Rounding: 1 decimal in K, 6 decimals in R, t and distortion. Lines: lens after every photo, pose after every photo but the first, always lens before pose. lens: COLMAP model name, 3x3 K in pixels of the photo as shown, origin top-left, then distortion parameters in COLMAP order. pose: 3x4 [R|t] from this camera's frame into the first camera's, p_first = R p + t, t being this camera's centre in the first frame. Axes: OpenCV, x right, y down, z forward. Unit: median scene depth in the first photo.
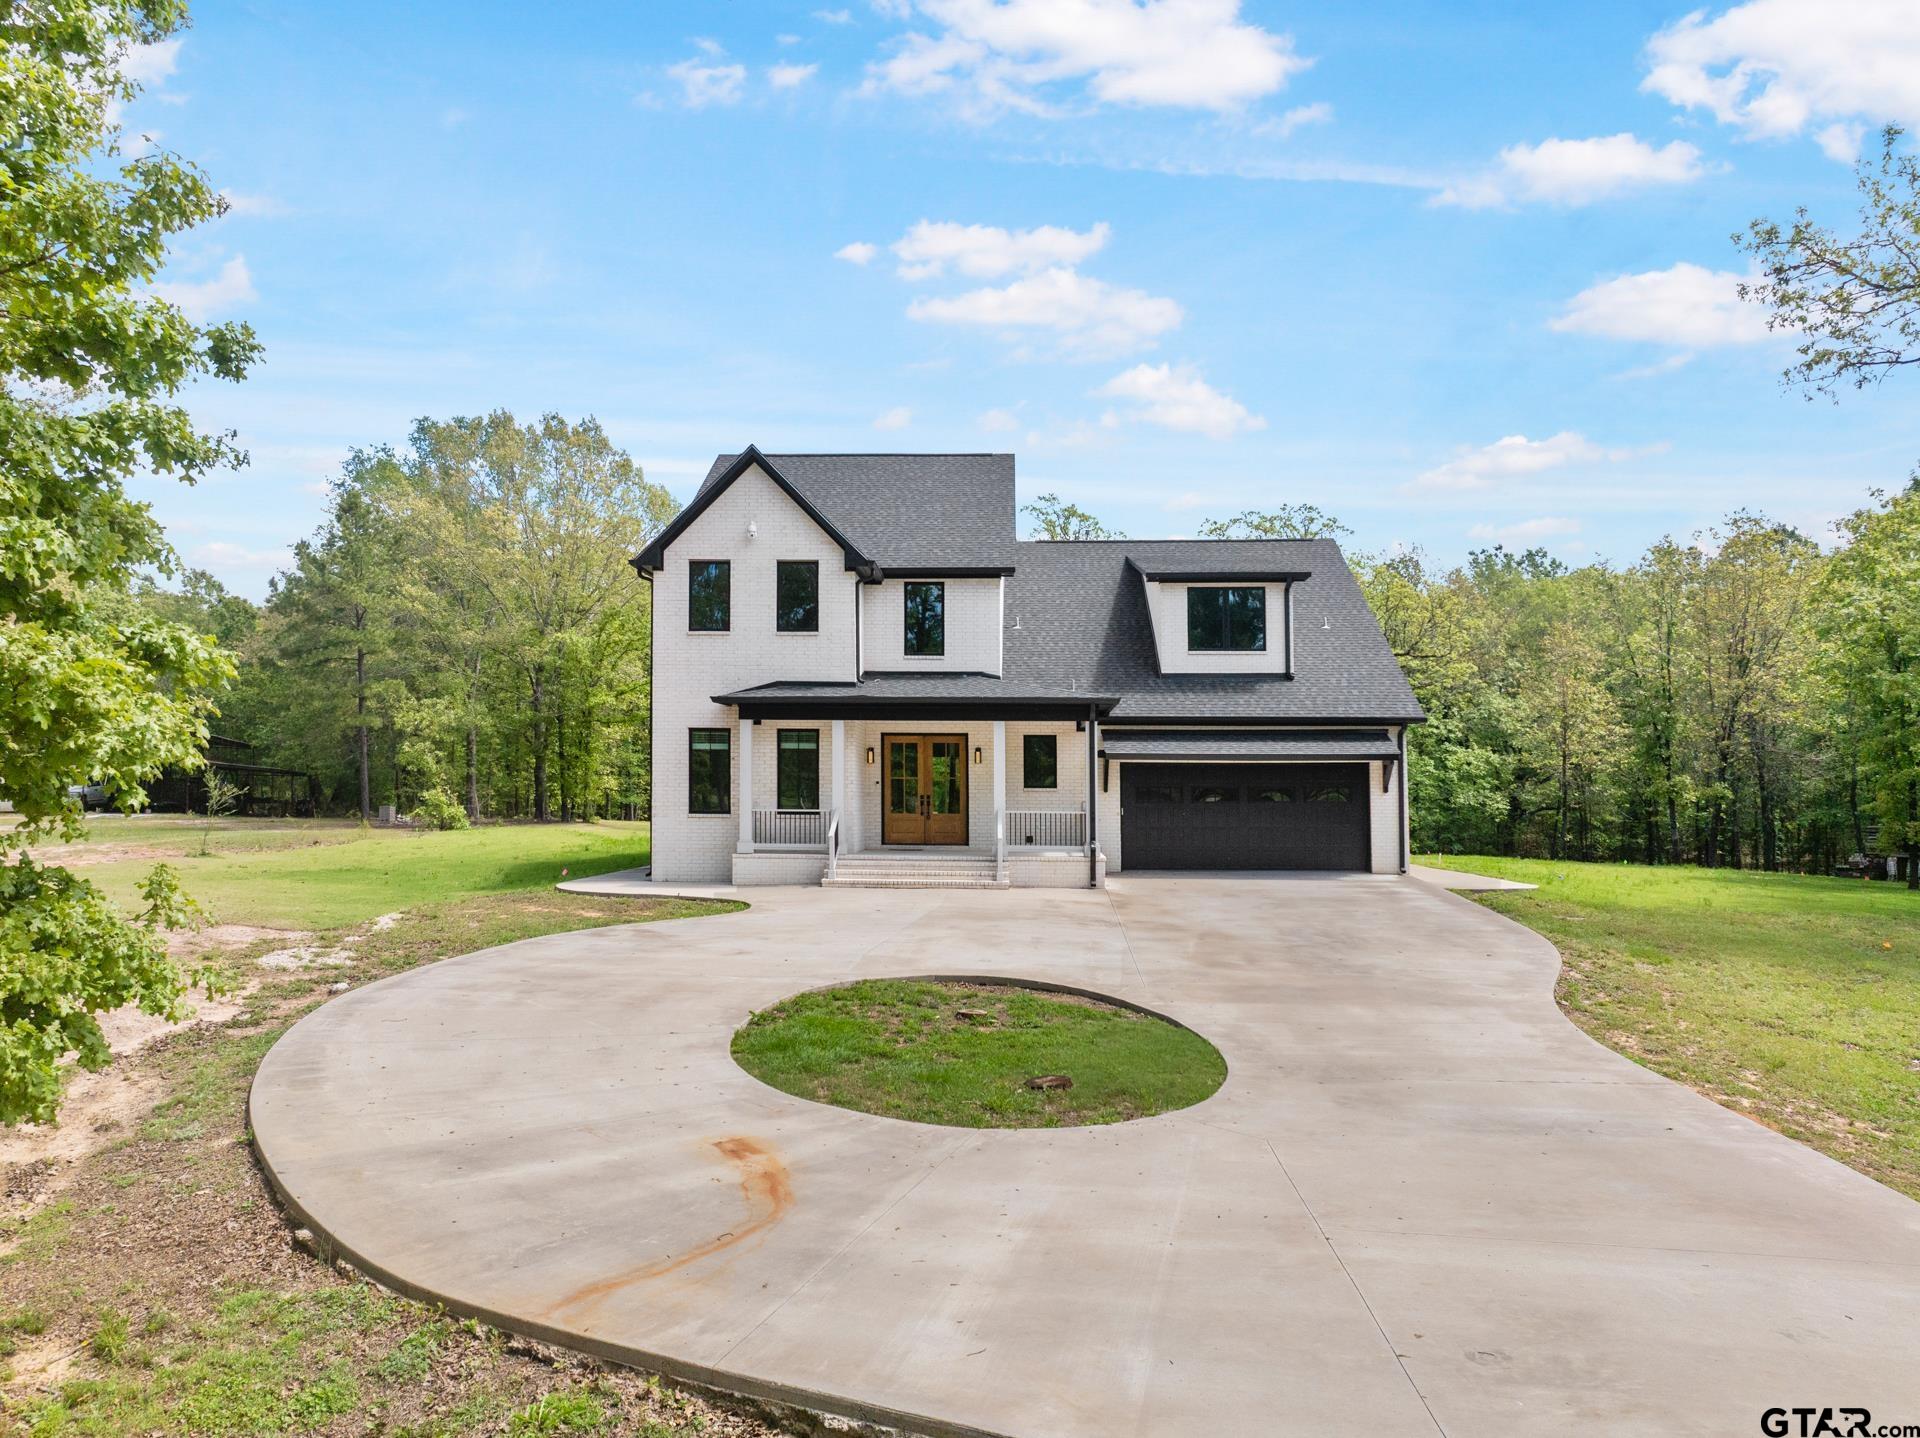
lens RADIAL K [[1402.9, 0, 960.0], [0, 1402.9, 719.0], [0, 0, 1]] dist [-0.000010, -0.000585]
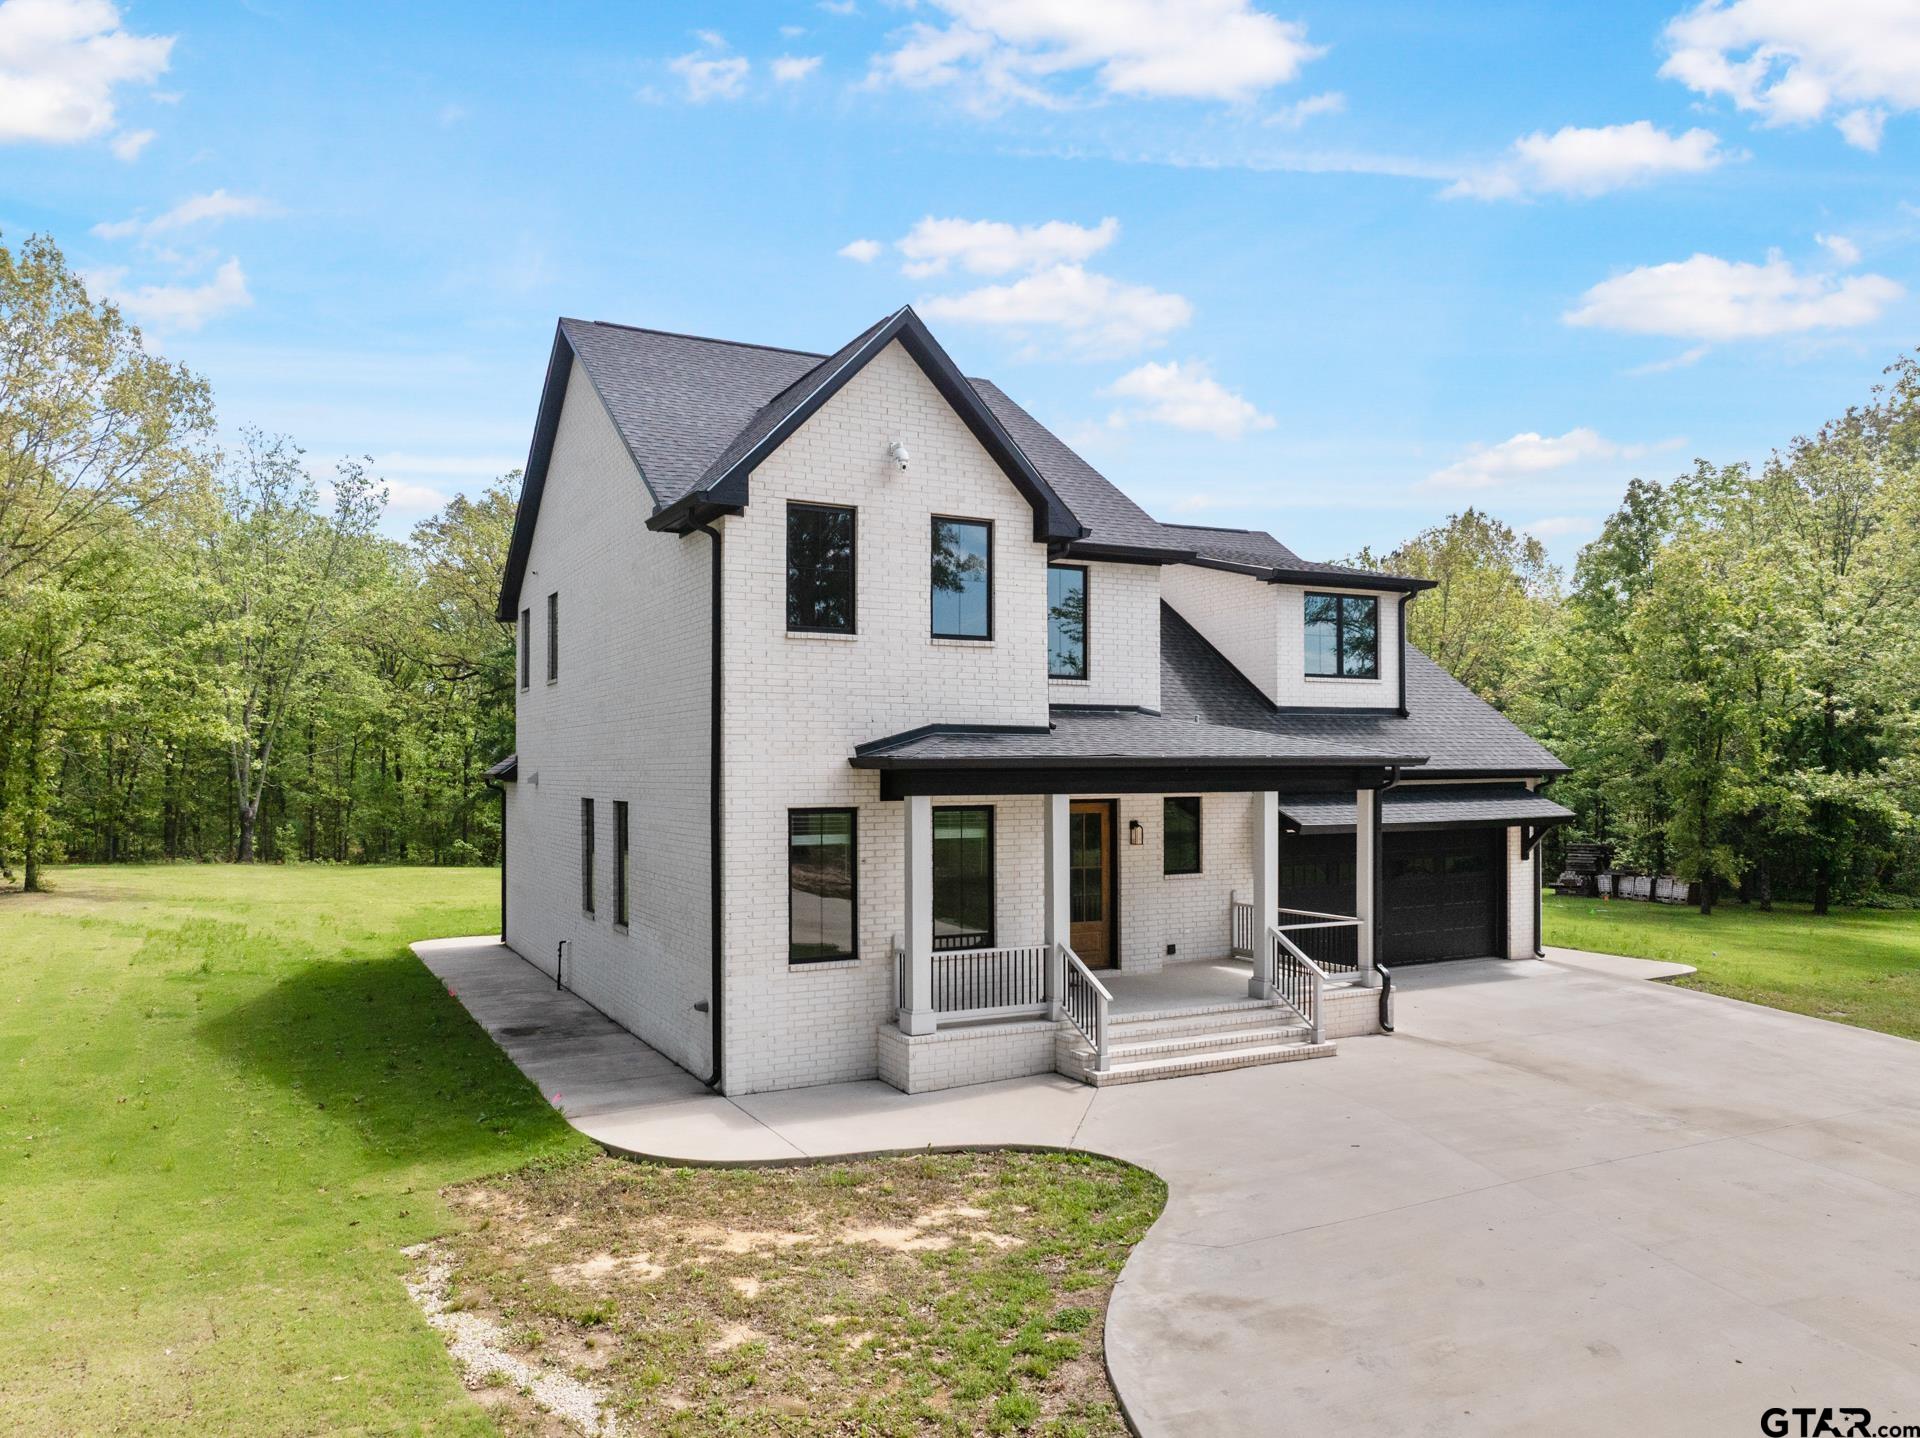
lens RADIAL K [[1442.4, 0, 965.2], [0, 1442.4, 760.7], [0, 0, 1]] dist [-0.002691, -0.000281]
pose [[0.851619, -0.007531, 0.524107, -0.411469], [-0.021352, 0.998568, 0.049043, -0.039500], [-0.523726, -0.052957, 0.850239, 0.460891]]
